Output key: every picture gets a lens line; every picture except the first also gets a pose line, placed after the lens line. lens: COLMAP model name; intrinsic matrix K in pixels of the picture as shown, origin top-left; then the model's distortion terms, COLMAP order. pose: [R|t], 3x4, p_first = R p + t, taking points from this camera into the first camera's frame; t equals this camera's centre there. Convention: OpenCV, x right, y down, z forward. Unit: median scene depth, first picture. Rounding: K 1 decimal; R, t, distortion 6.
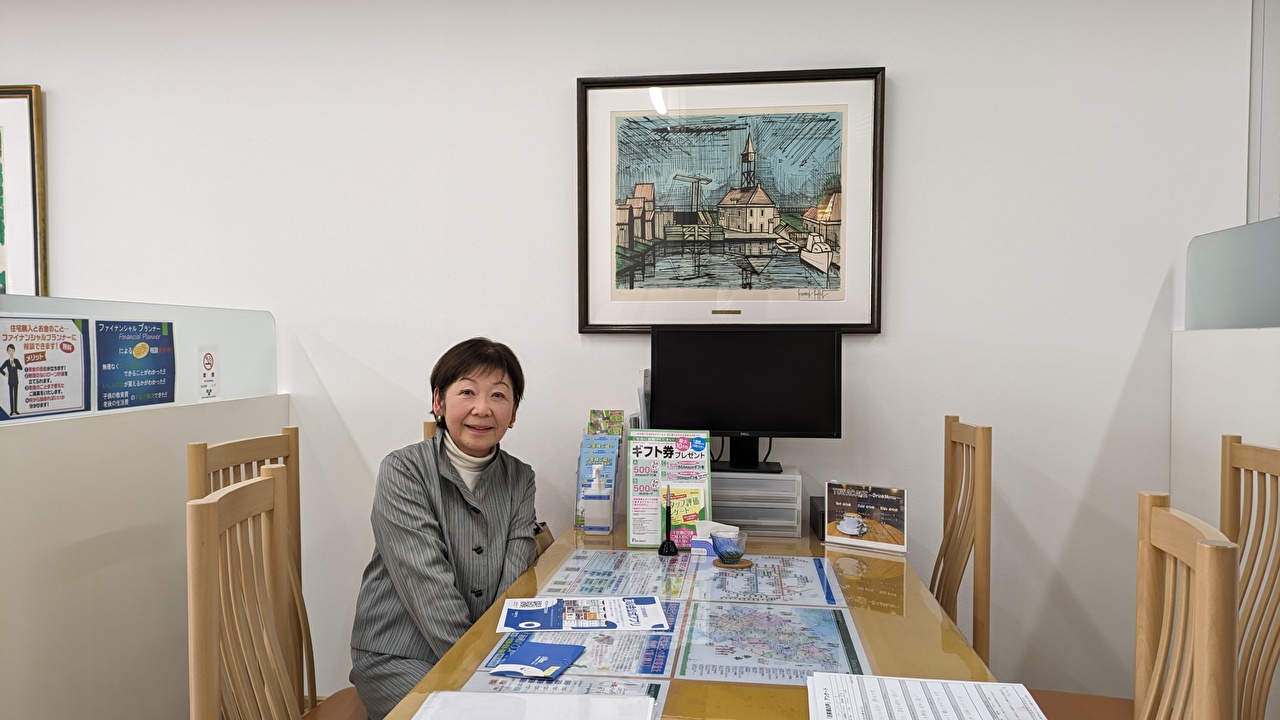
lens RADIAL K [[957.0, 0, 640.0], [0, 957.0, 360.0], [0, 0, 1]] dist [0.129010, -0.189804]
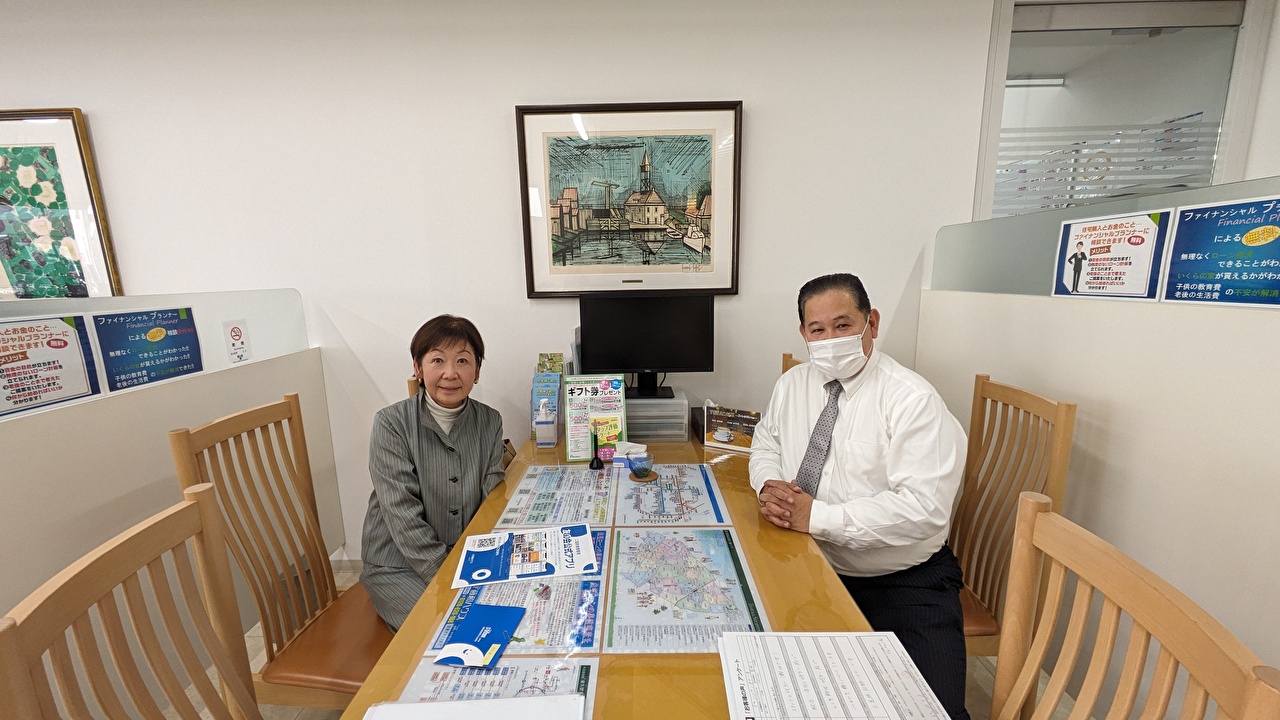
lens RADIAL K [[498.6, 0, 640.0], [0, 498.6, 360.0], [0, 0, 1]] dist [0.002540, 0.000447]
pose [[0.993069, -0.040201, 0.110443, 0.017398], [0.022366, 0.987152, 0.158214, -0.060361], [-0.115384, -0.154647, 0.981209, 0.296479]]
